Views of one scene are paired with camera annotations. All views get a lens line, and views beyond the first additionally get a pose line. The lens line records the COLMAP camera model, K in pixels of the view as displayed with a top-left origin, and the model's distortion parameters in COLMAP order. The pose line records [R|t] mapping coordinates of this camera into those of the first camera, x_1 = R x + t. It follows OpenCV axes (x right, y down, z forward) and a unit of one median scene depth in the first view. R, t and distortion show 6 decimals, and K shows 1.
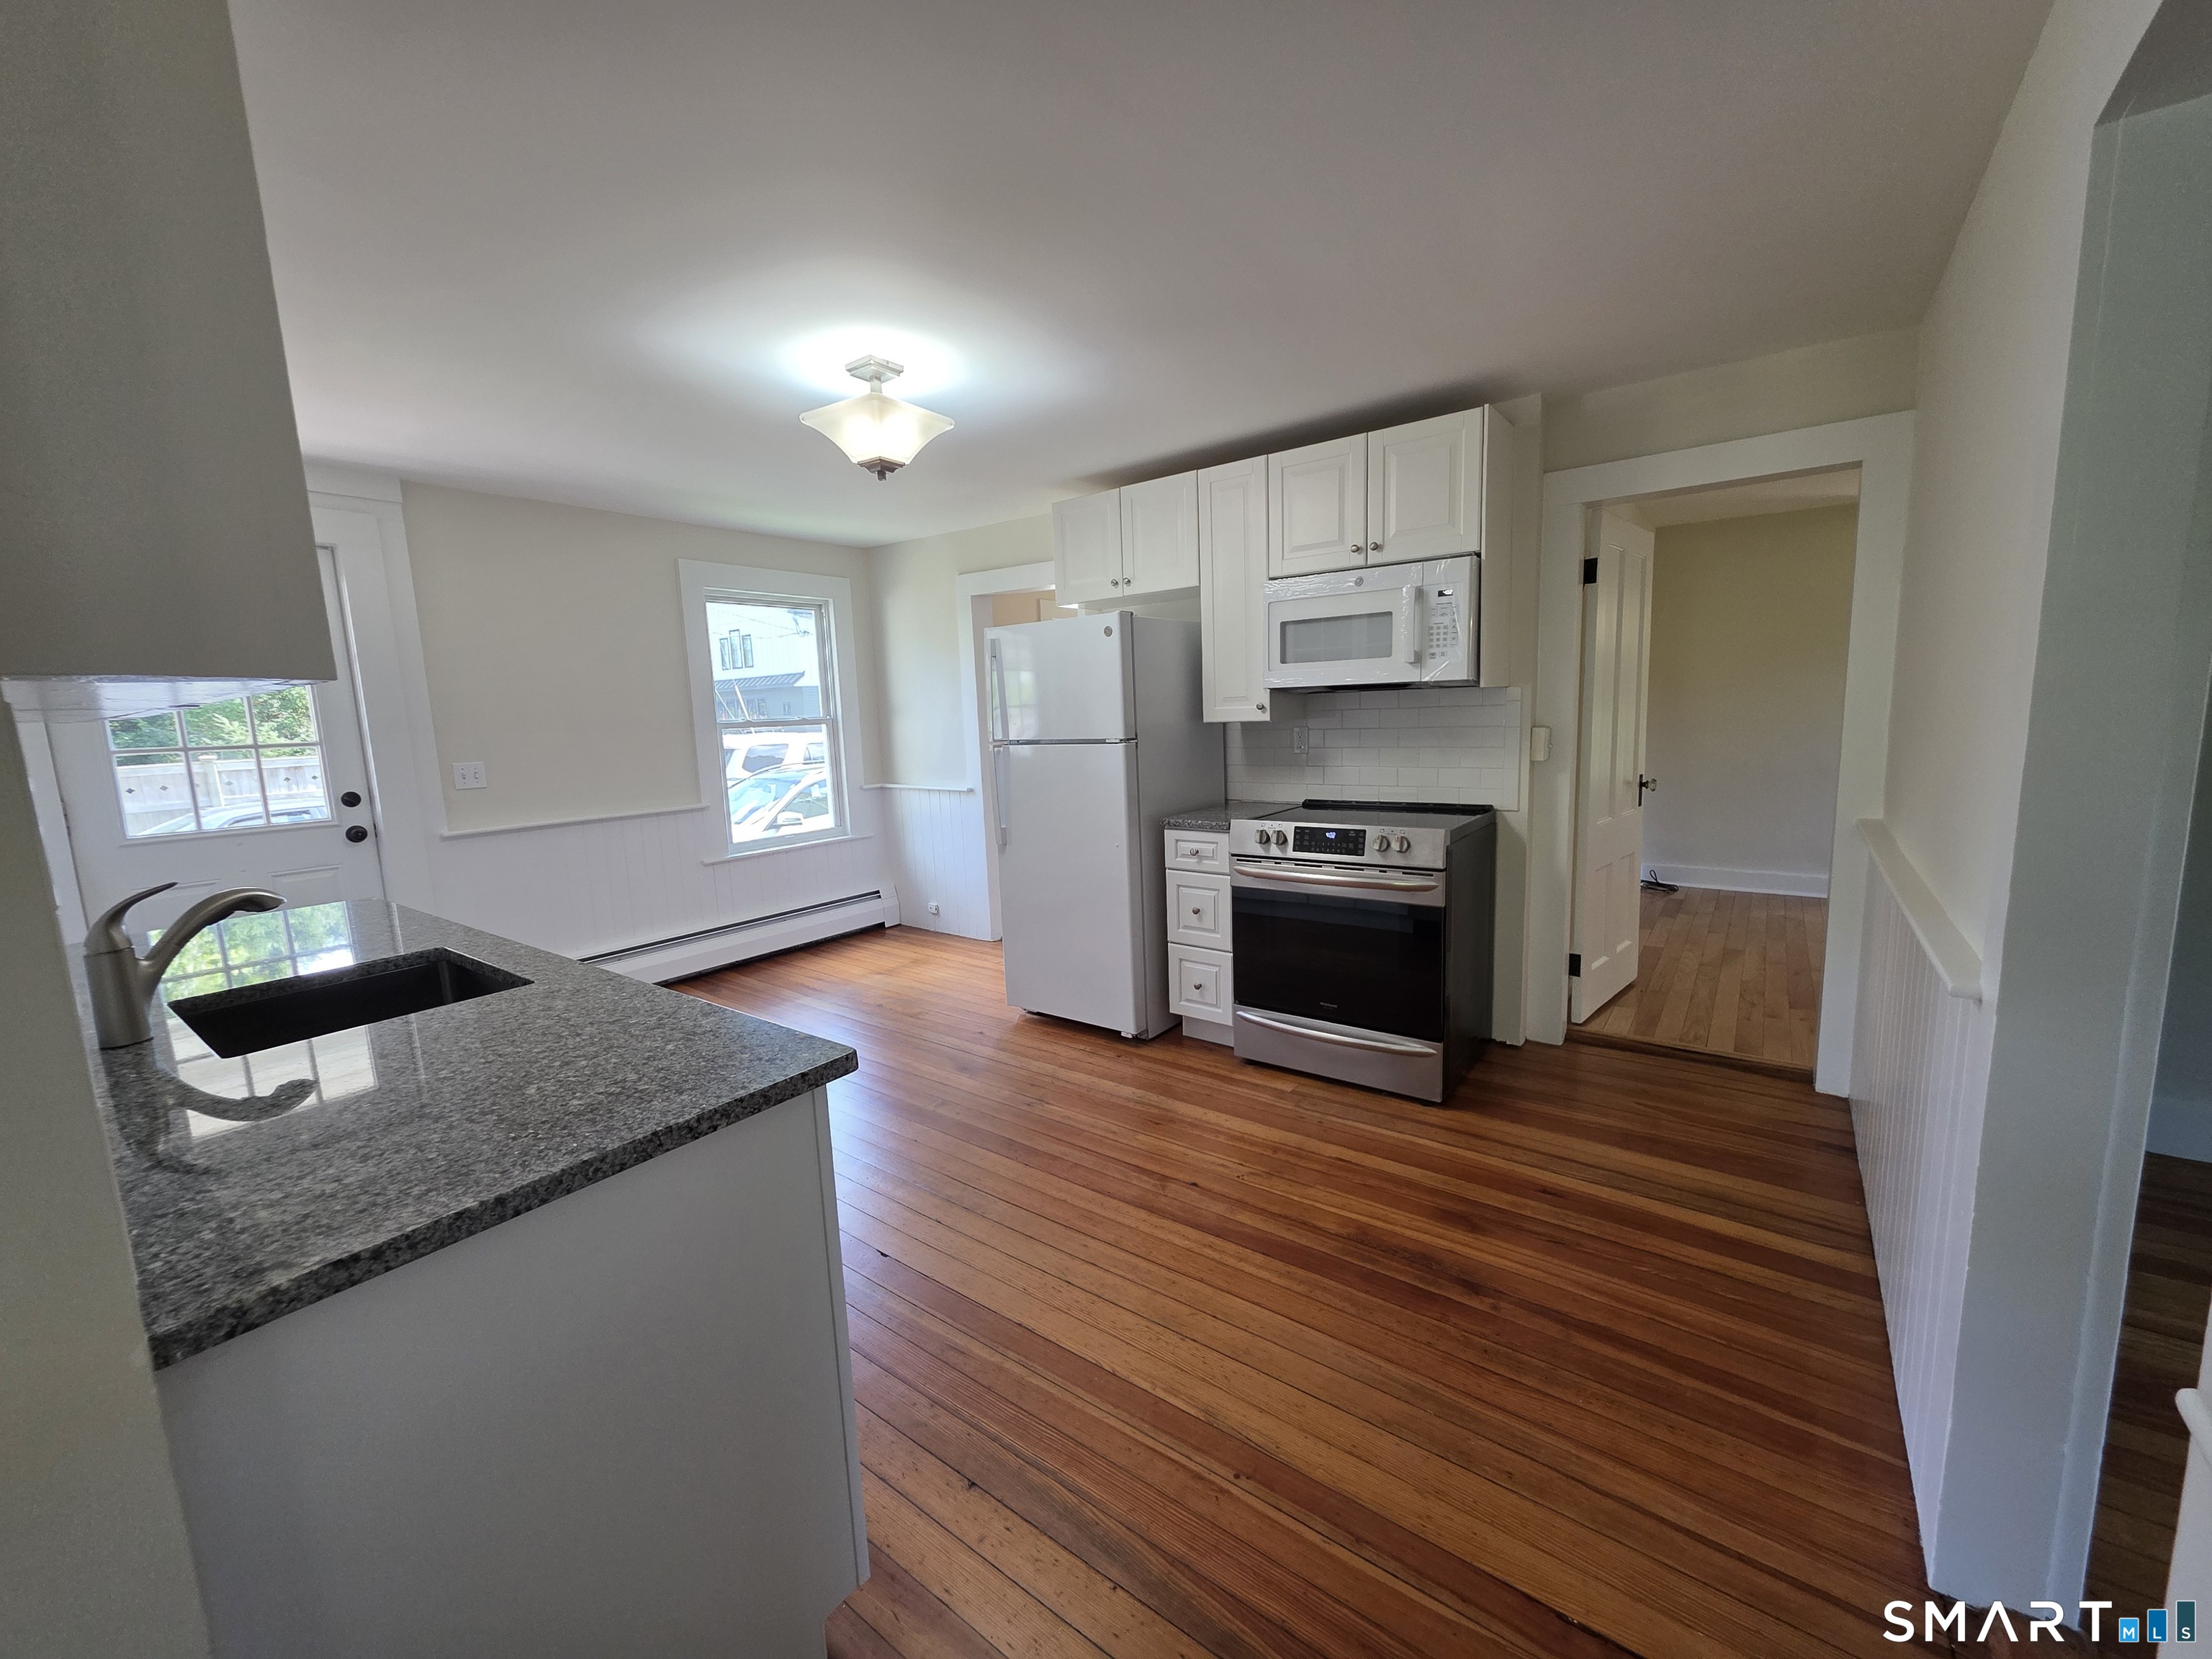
lens RADIAL K [[885.6, 0, 1101.6], [0, 885.6, 833.1], [0, 0, 1]] dist [0.001469, 0.000130]
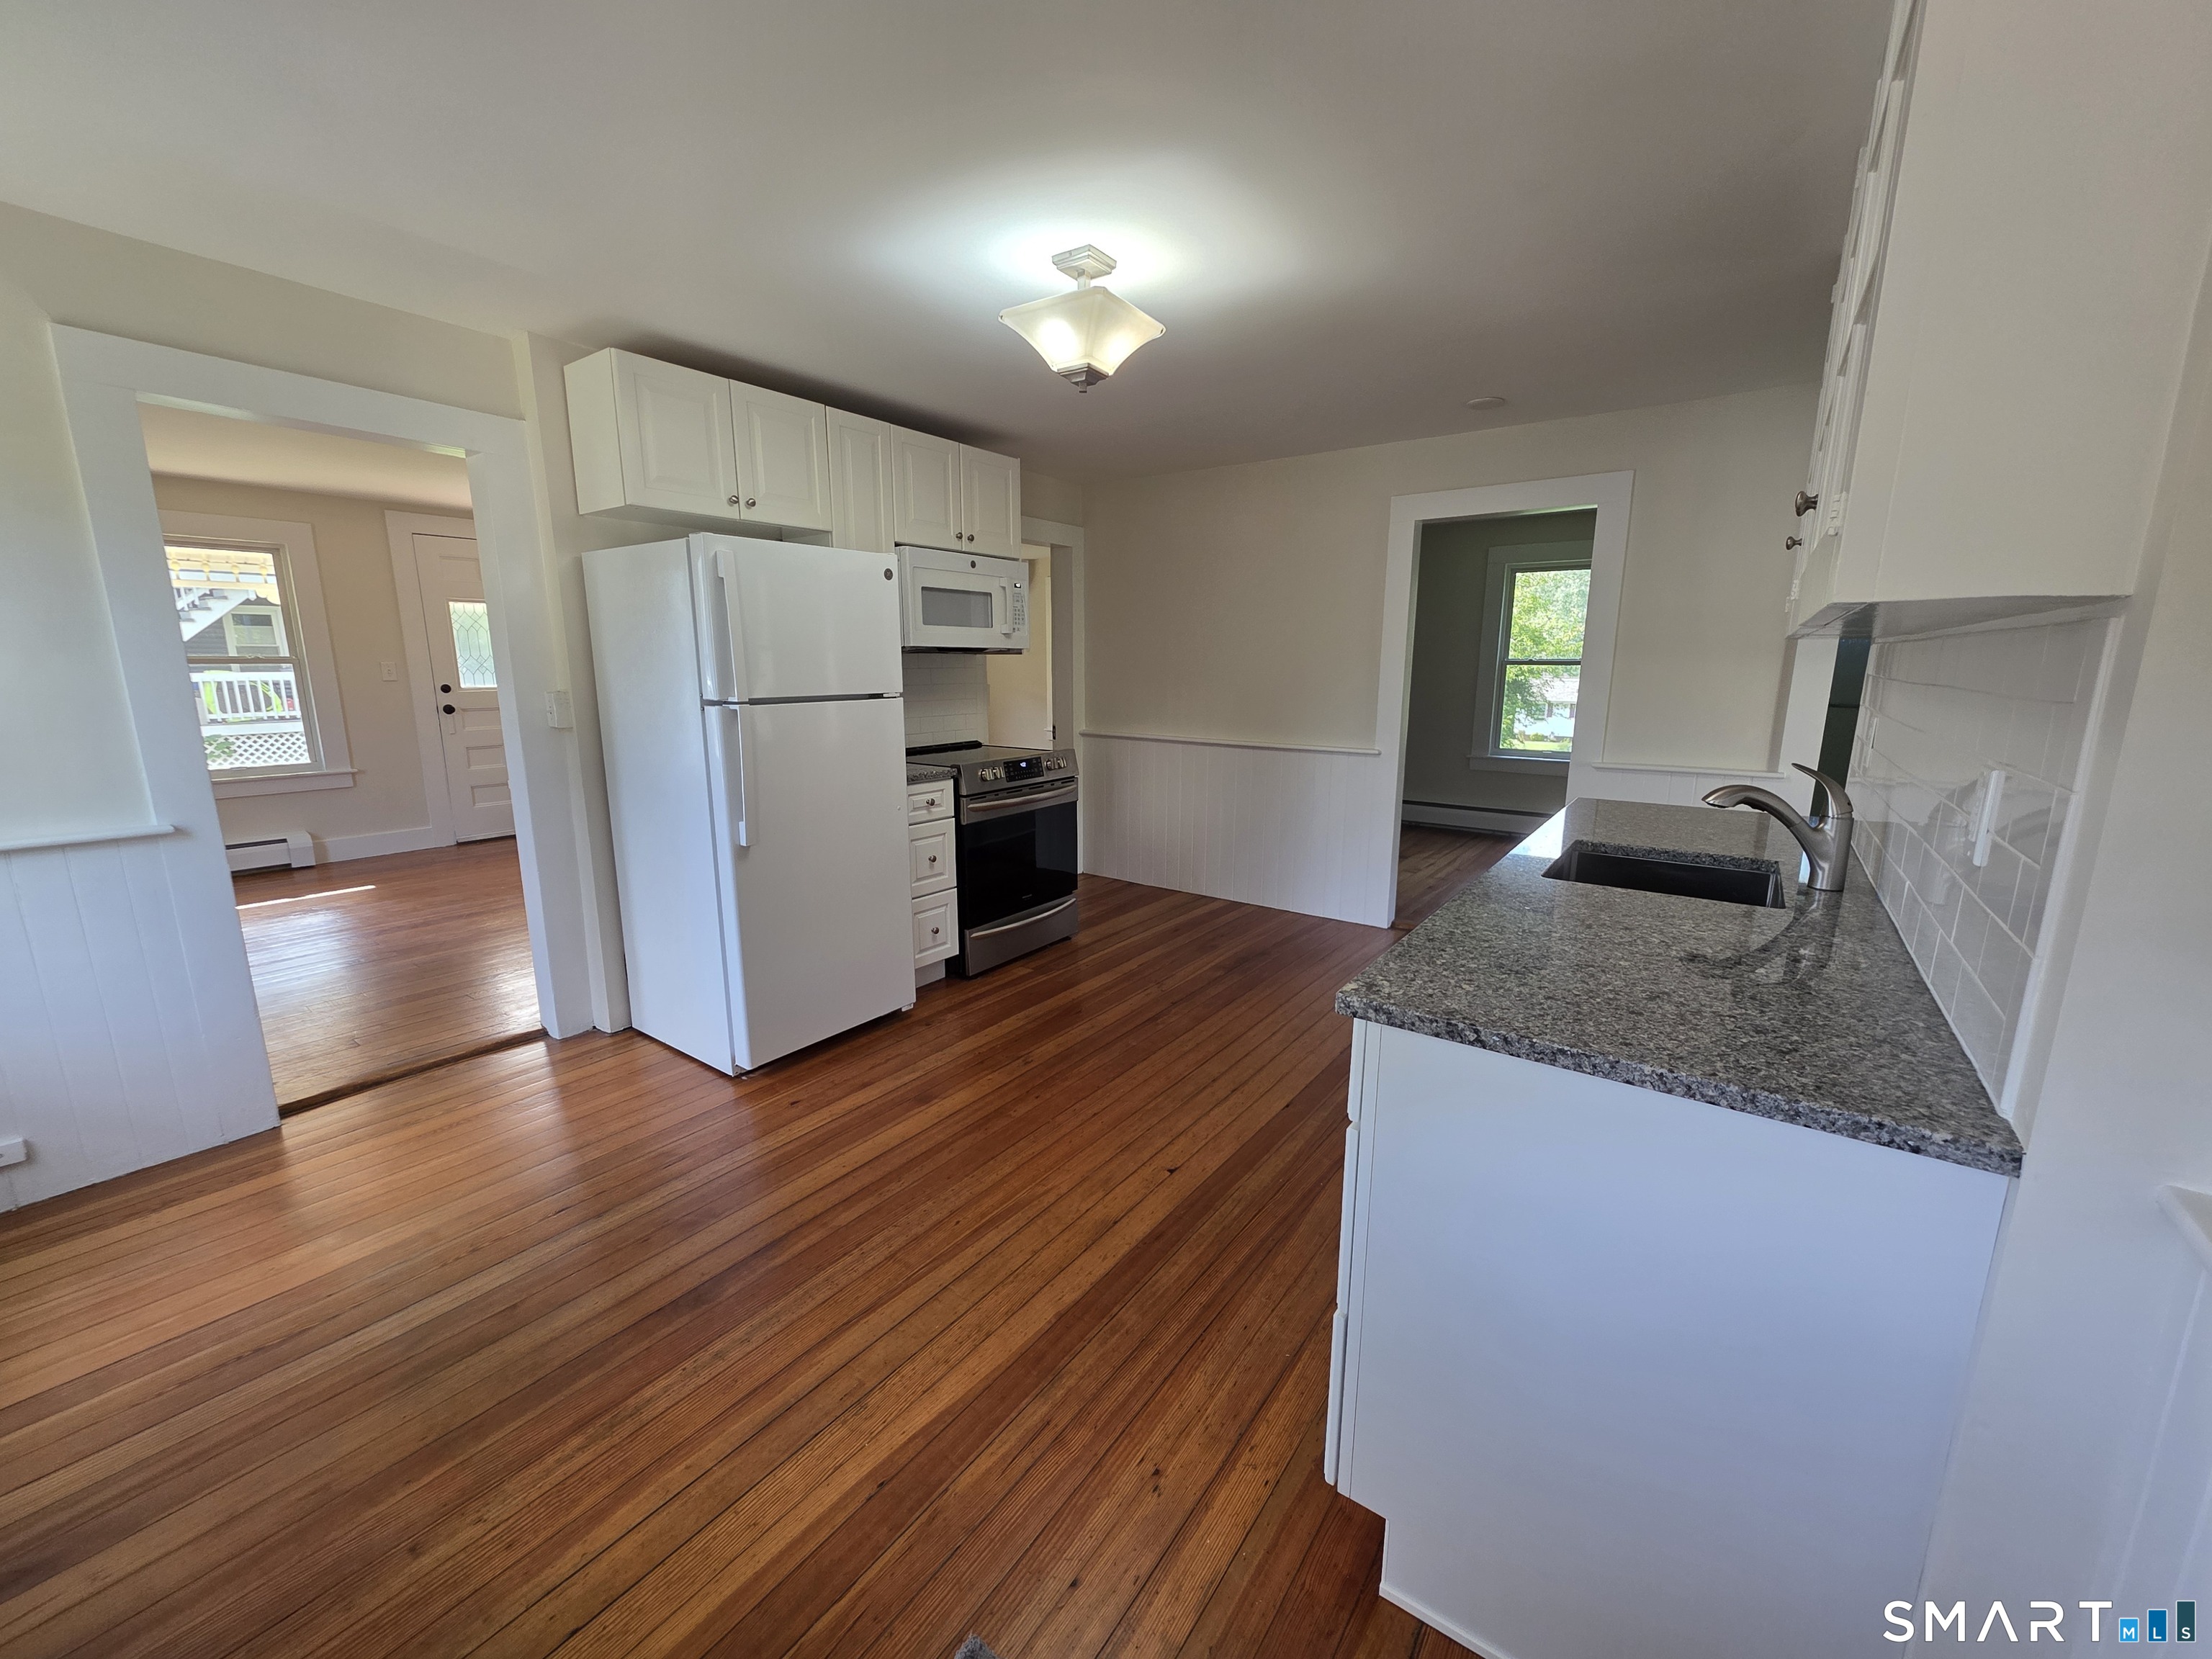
lens RADIAL K [[885.6, 0, 1101.6], [0, 885.6, 833.1], [0, 0, 1]] dist [0.001469, 0.000130]
pose [[-0.023018, -0.154691, 0.987695, -0.992921], [0.143238, 0.977253, 0.156394, -0.081971], [-0.989421, 0.145075, -0.000337, 0.863891]]
